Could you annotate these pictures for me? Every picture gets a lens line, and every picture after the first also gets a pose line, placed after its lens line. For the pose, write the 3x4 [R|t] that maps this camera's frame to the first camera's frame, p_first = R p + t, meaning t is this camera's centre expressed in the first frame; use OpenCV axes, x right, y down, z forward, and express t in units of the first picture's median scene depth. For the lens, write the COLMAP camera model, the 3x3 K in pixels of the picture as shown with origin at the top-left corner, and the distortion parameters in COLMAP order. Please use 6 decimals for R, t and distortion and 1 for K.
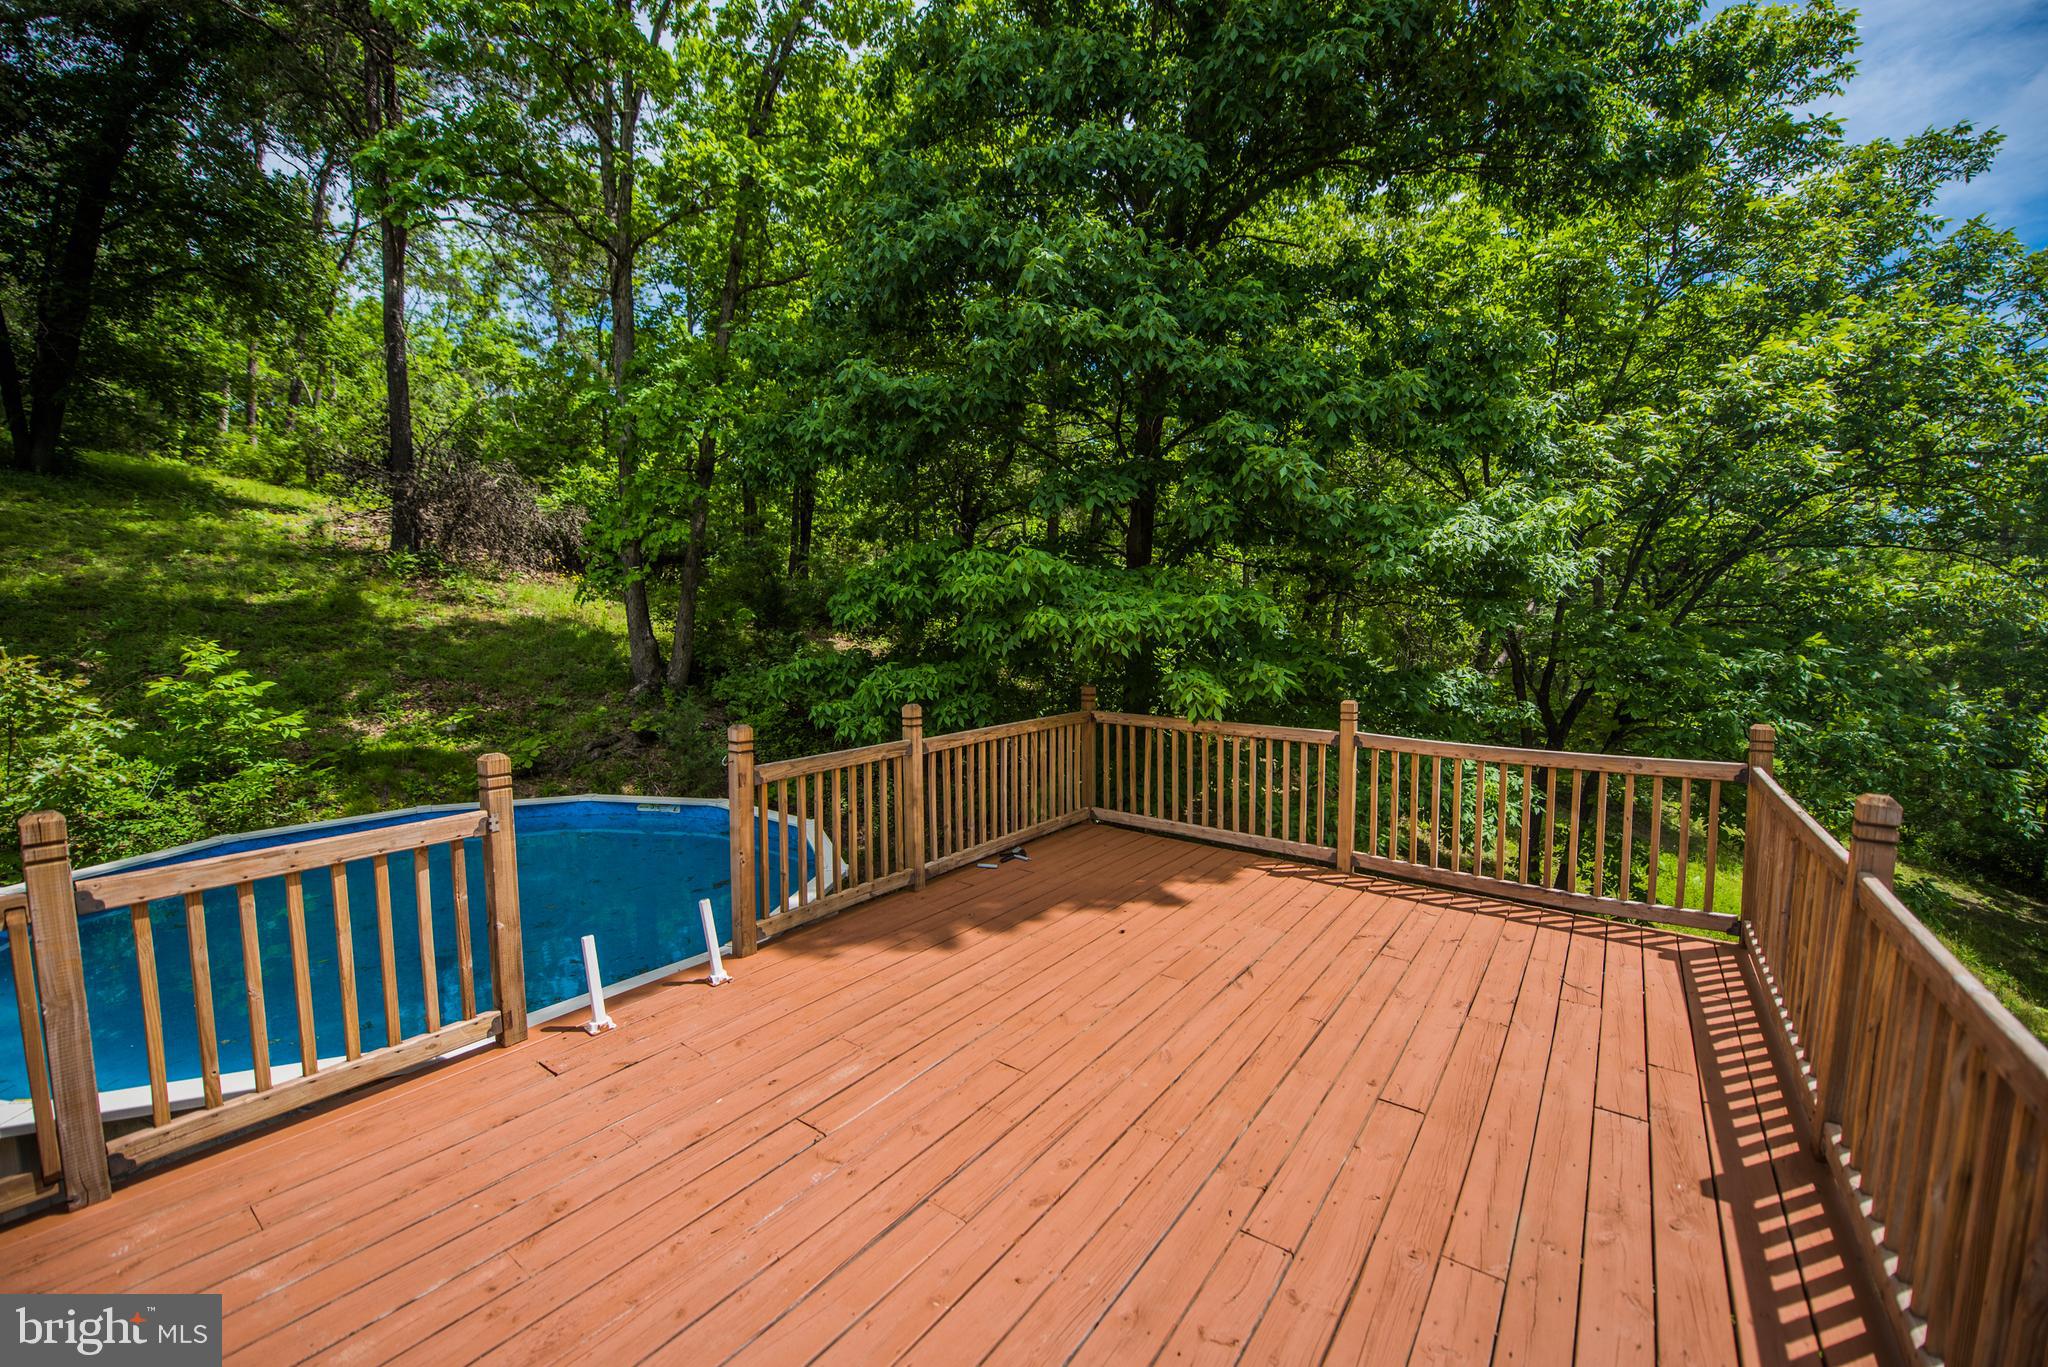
lens RADIAL K [[826.0, 0, 1001.8], [0, 826.0, 688.0], [0, 0, 1]] dist [-0.015221, -0.000138]
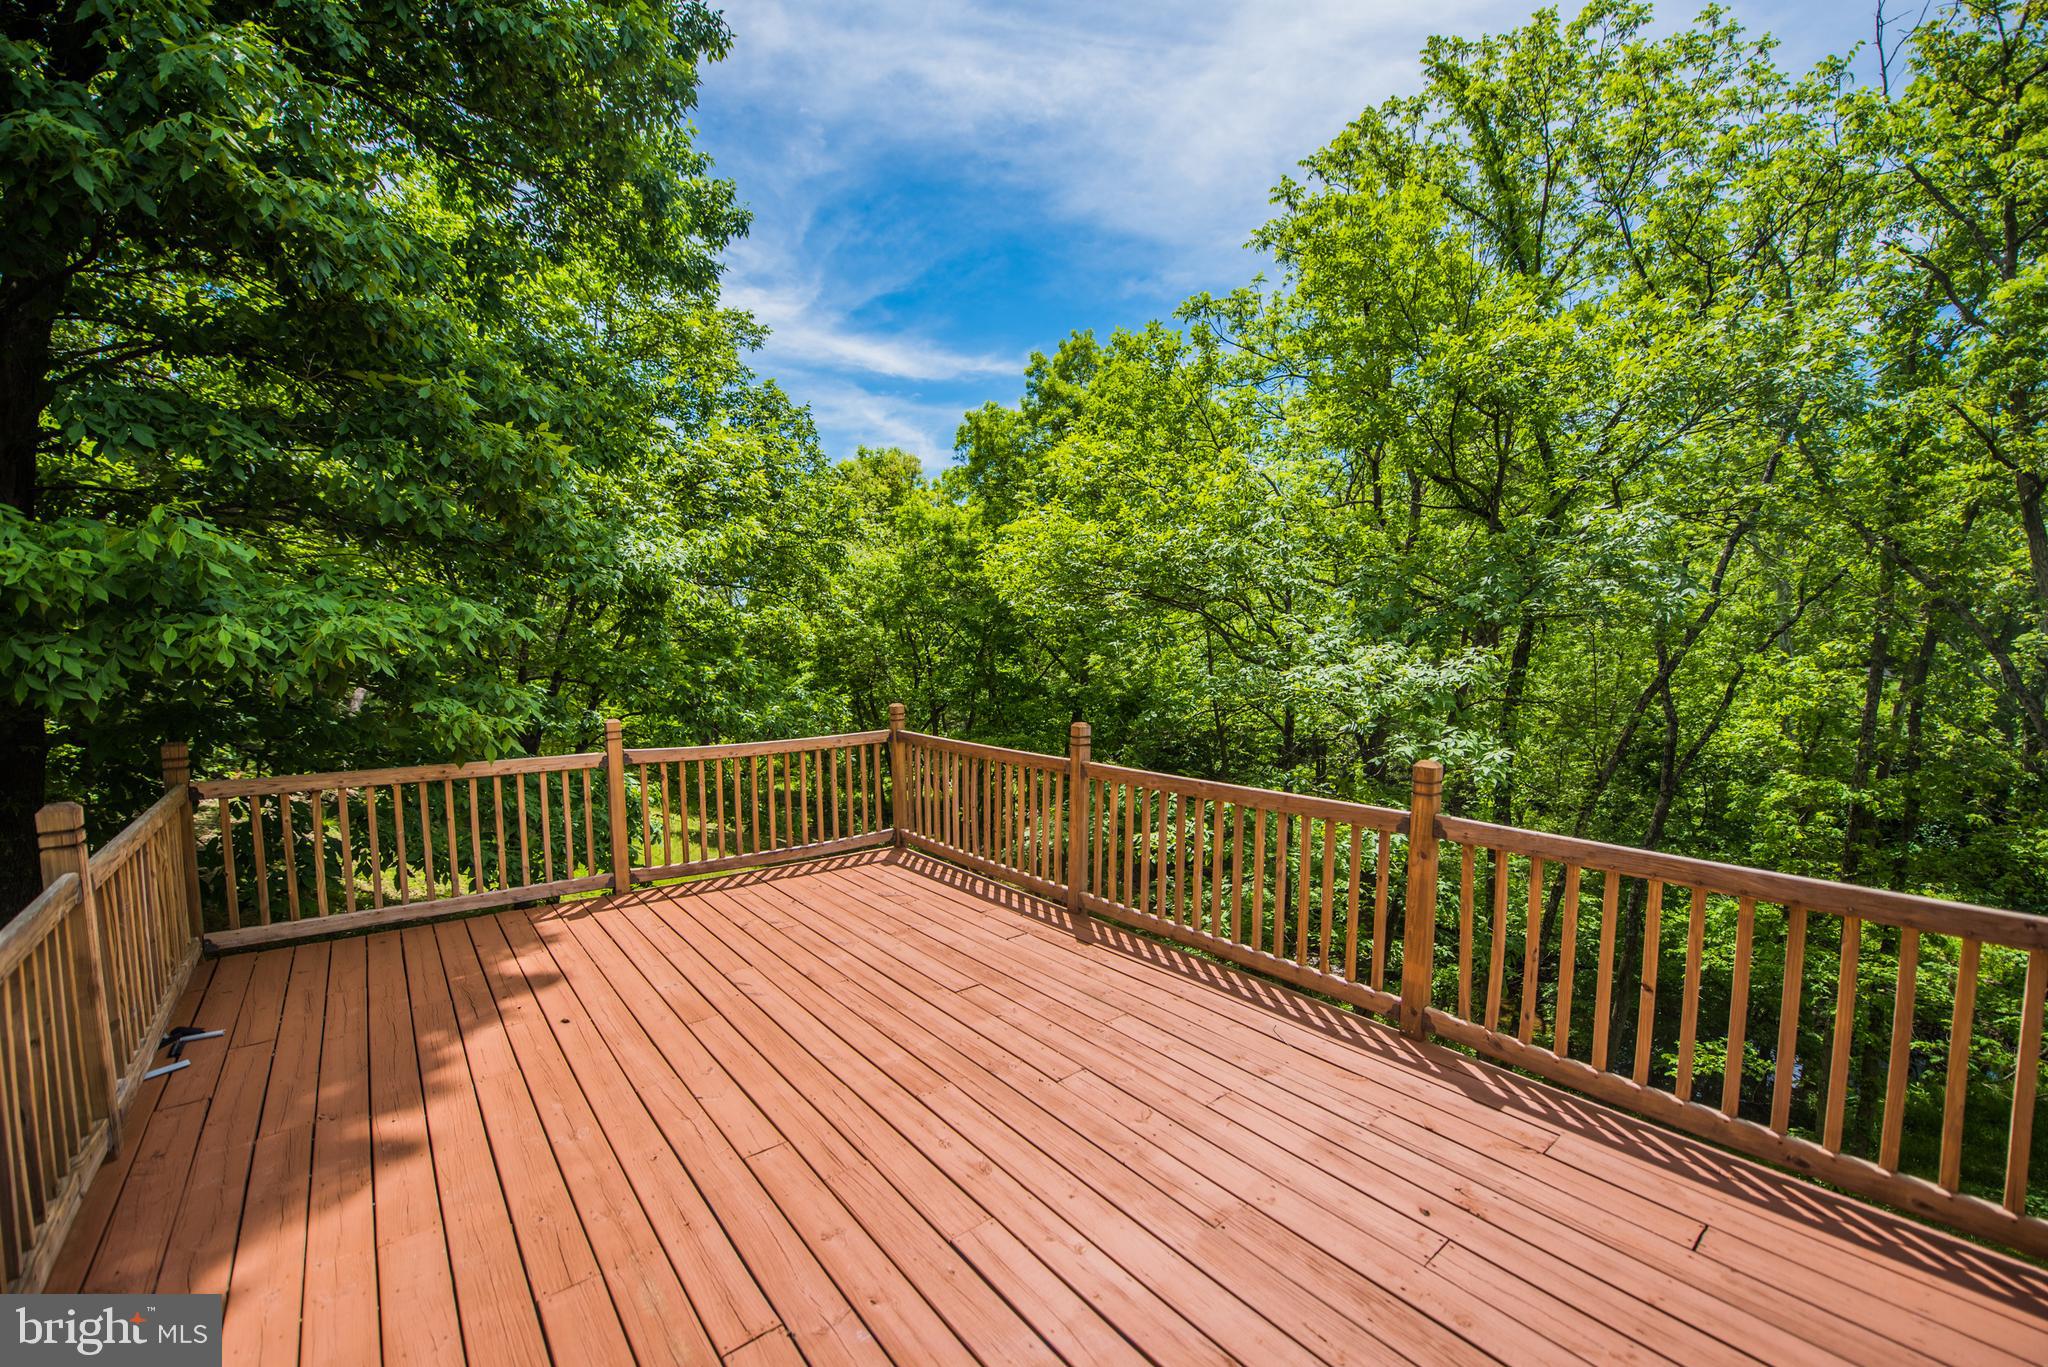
lens RADIAL K [[824.2, 0, 1040.1], [0, 824.2, 698.1], [0, 0, 1]] dist [-0.019465, -0.000098]
pose [[0.216211, -0.069444, 0.973874, -0.534705], [0.080783, 0.995320, 0.053038, -0.026350], [-0.972999, 0.067205, 0.220809, 0.364051]]
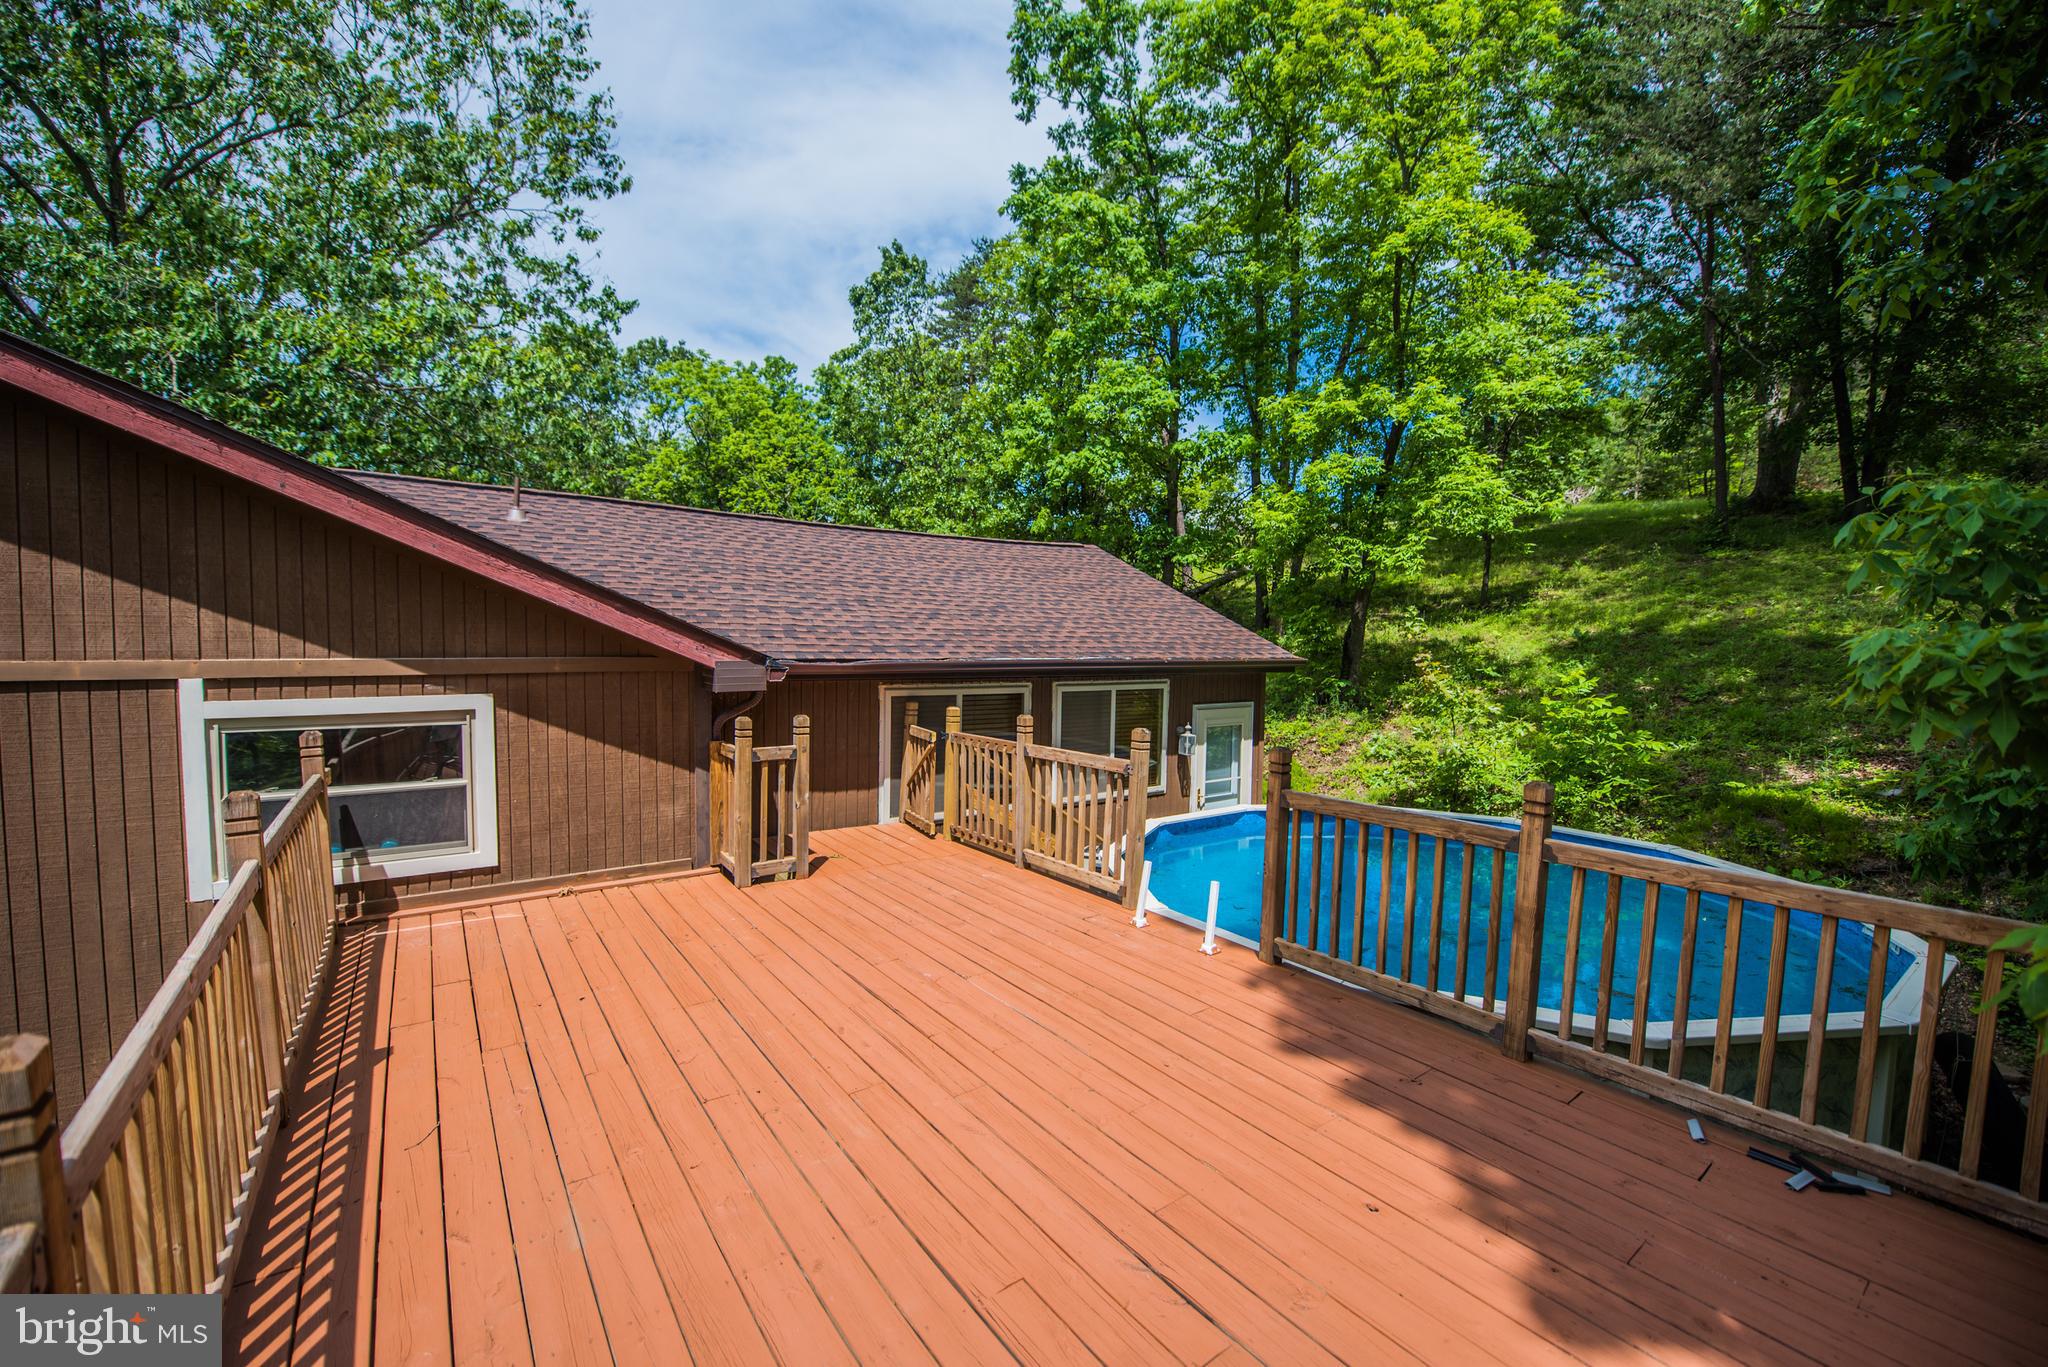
lens RADIAL K [[814.7, 0, 1018.1], [0, 814.7, 683.0], [0, 0, 1]] dist [-0.014211, -0.002587]
pose [[-0.280611, 0.045478, -0.958744, 0.755122], [-0.095182, 0.992635, 0.074944, -0.079714], [0.955090, 0.112285, -0.274216, 0.920161]]
